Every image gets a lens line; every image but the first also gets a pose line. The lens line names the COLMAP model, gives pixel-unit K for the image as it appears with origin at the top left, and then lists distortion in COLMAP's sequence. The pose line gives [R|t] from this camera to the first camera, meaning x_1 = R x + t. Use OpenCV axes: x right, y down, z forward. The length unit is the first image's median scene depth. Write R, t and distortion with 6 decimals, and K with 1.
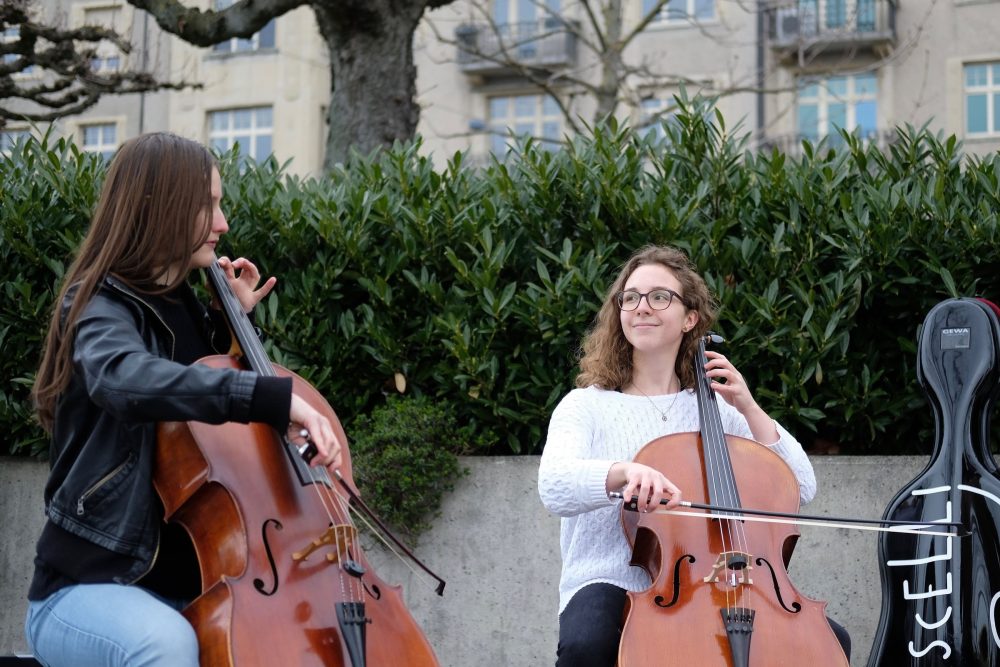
lens RADIAL K [[1827.8, 0, 531.2], [0, 1827.8, 322.5], [0, 0, 1]] dist [-0.057631, 0.610145]
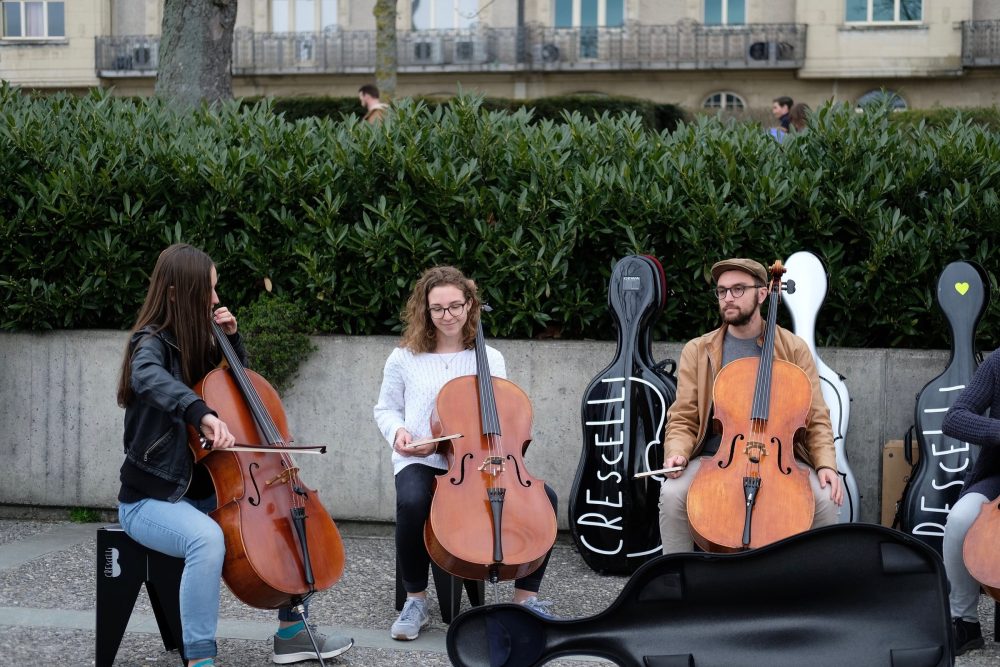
lens RADIAL K [[1851.1, 0, 500.0], [0, 1851.1, 333.5], [0, 0, 1]] dist [-0.028526, 0.133003]
pose [[0.992997, -0.014311, 0.117270, -0.063396], [-0.009000, 0.980589, 0.195868, -0.229899], [-0.117797, -0.195552, 0.973593, -0.499739]]
